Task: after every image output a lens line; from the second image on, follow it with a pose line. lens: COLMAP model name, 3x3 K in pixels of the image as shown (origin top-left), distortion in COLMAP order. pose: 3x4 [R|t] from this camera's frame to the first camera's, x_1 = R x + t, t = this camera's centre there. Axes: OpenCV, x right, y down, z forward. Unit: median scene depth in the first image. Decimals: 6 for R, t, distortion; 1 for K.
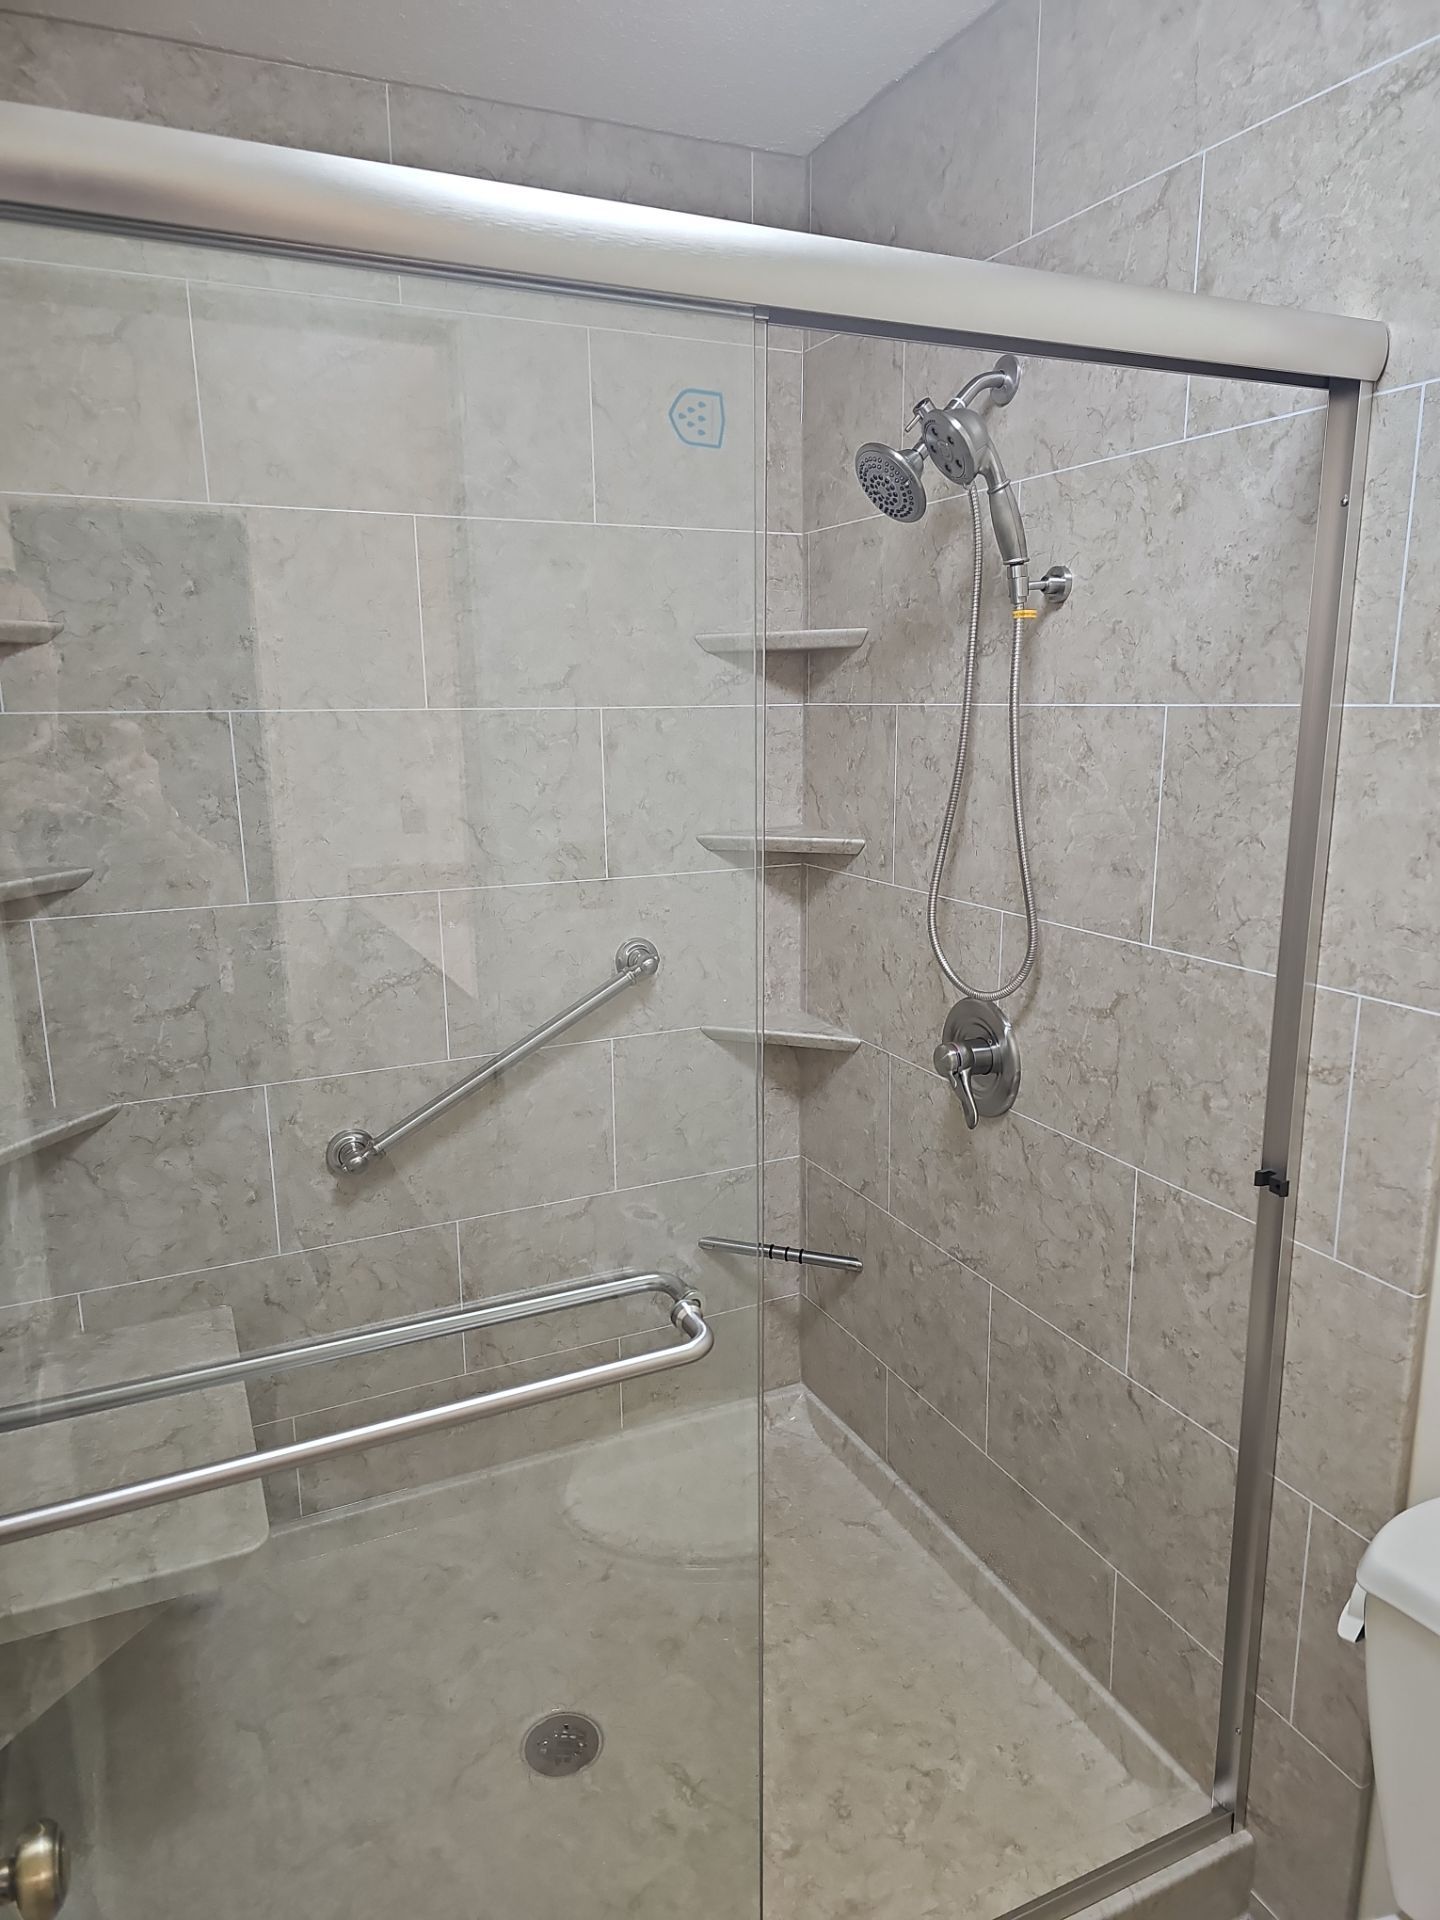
lens RADIAL K [[1290.6, 0, 724.3], [0, 1290.6, 951.2], [0, 0, 1]] dist [0.055519, -0.050499]
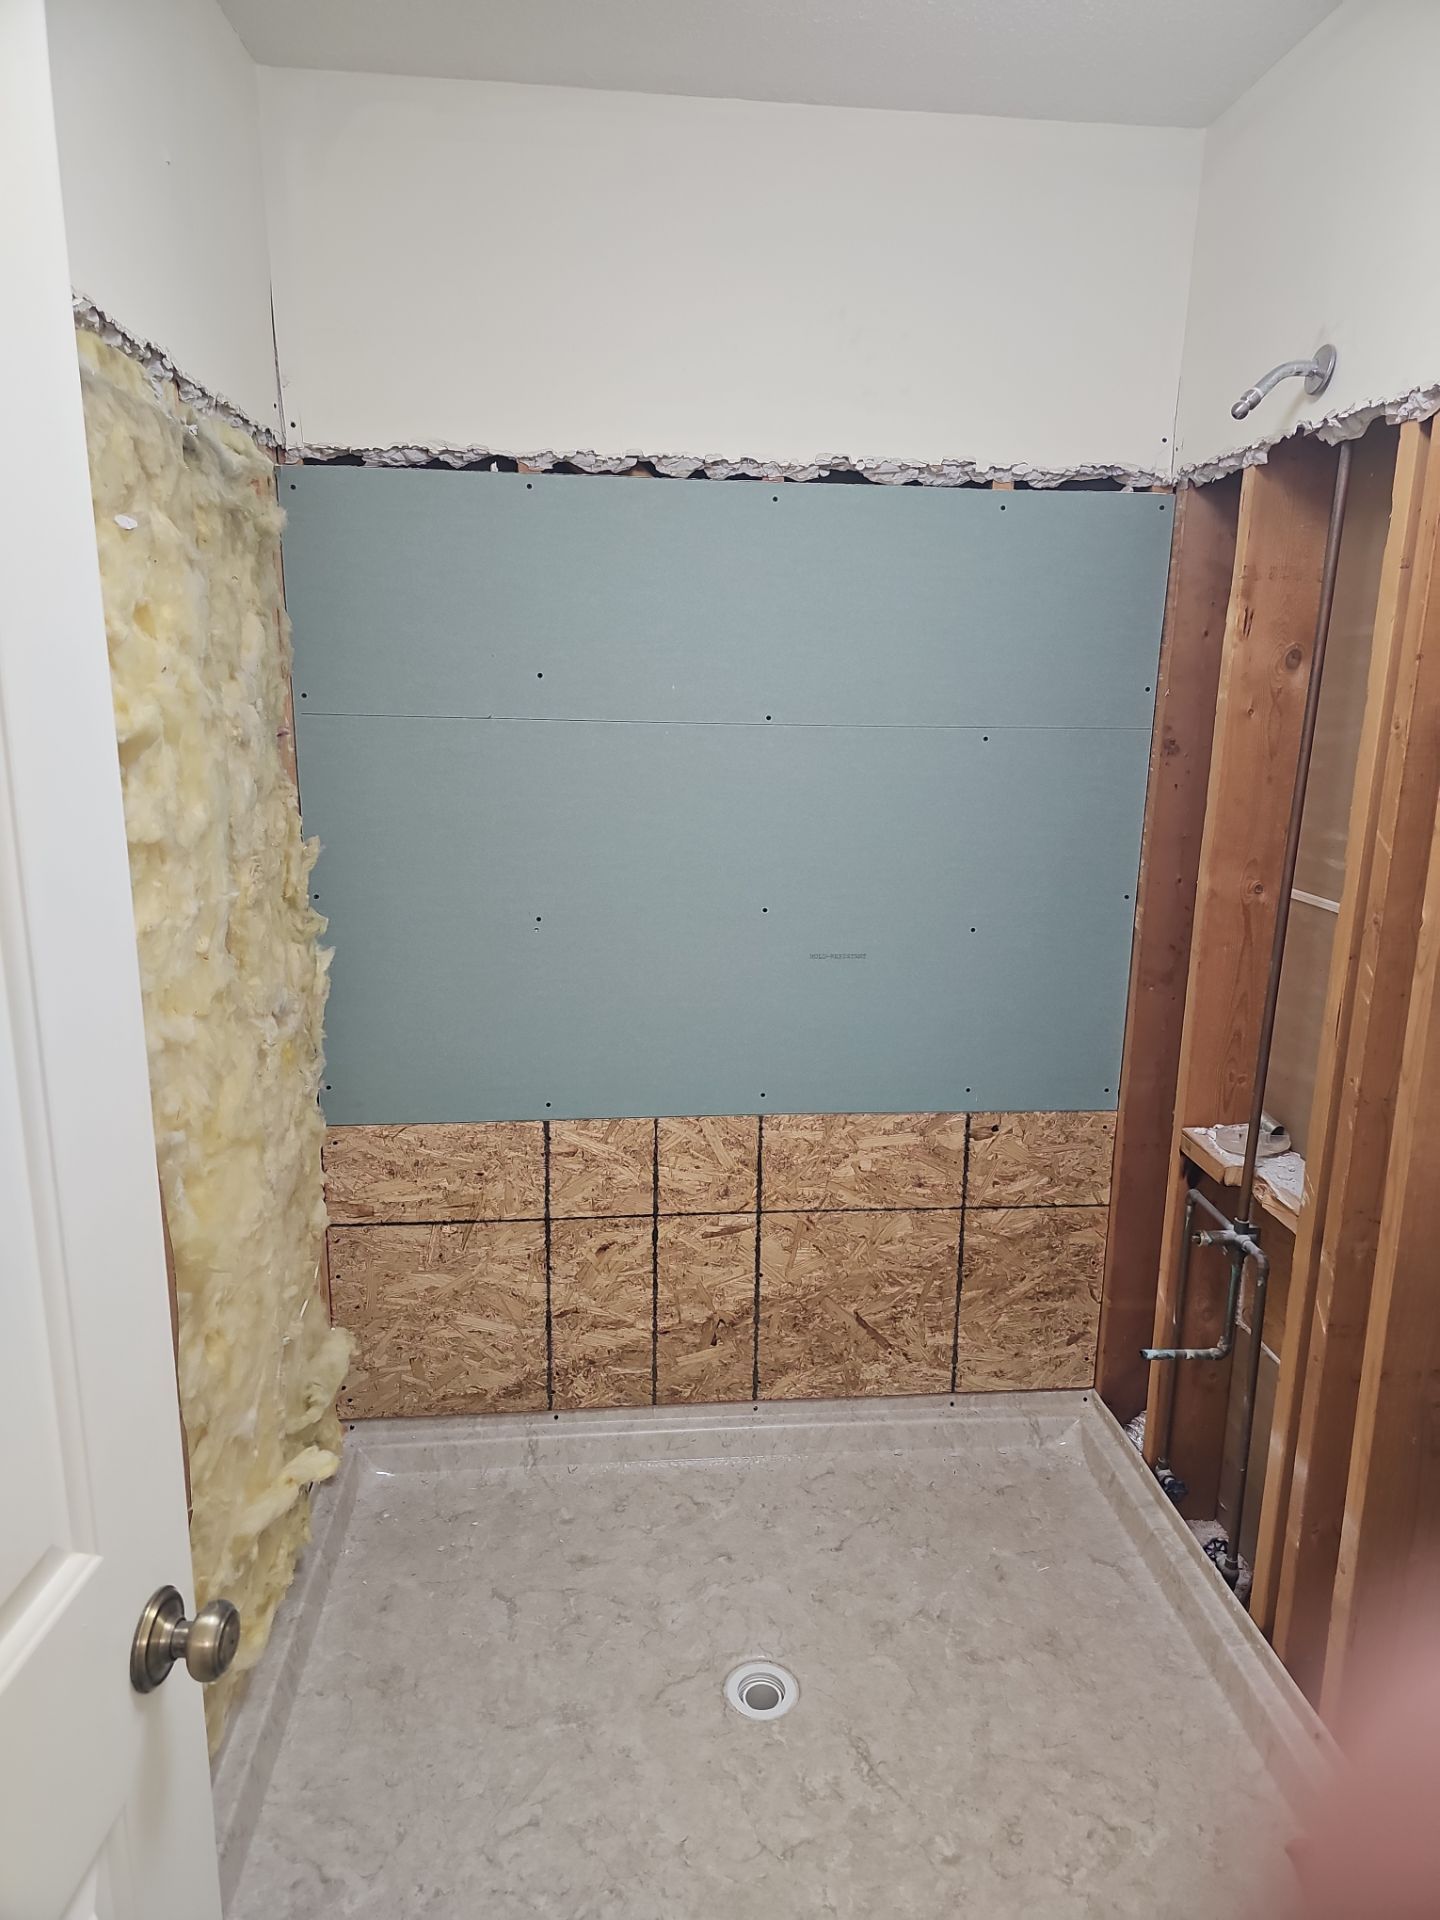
lens RADIAL K [[1290.6, 0, 717.9], [0, 1290.6, 949.2], [0, 0, 1]] dist [0.055519, -0.050499]
pose [[0.939224, 0.097693, -0.329111, 0.125971], [-0.094117, 0.995200, 0.026821, -0.010548], [0.330152, 0.005784, 0.943910, -0.004755]]
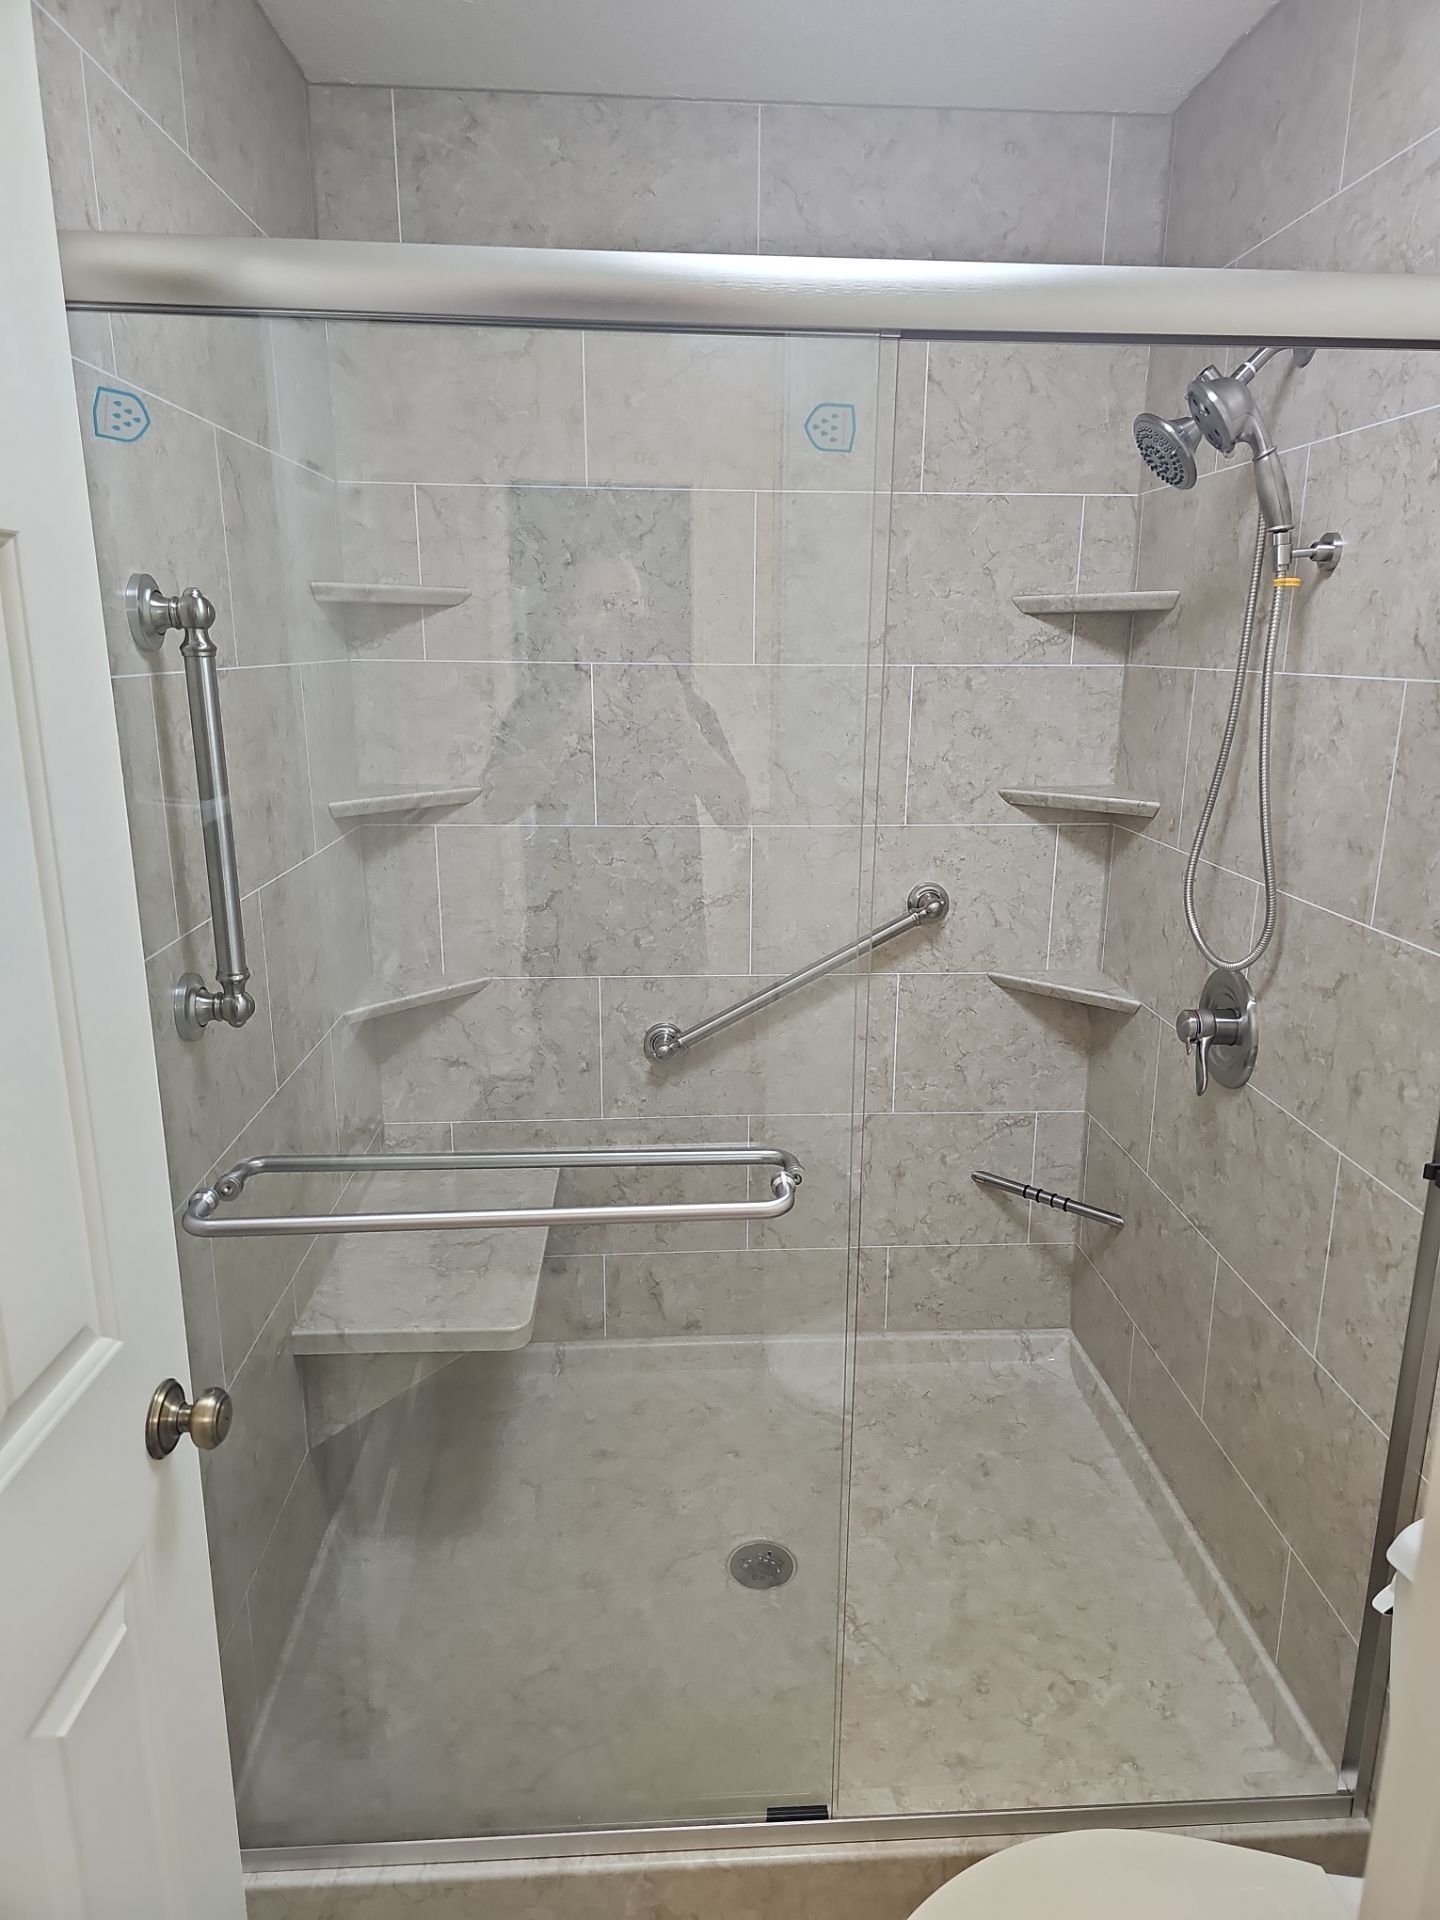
lens RADIAL K [[1290.6, 0, 717.6], [0, 1290.6, 953.4], [0, 0, 1]] dist [0.055519, -0.050499]
pose [[0.927156, 0.105497, -0.359518, 0.192164], [-0.090783, 0.994202, 0.057619, 0.002995], [0.363512, -0.020783, 0.931358, -0.078575]]
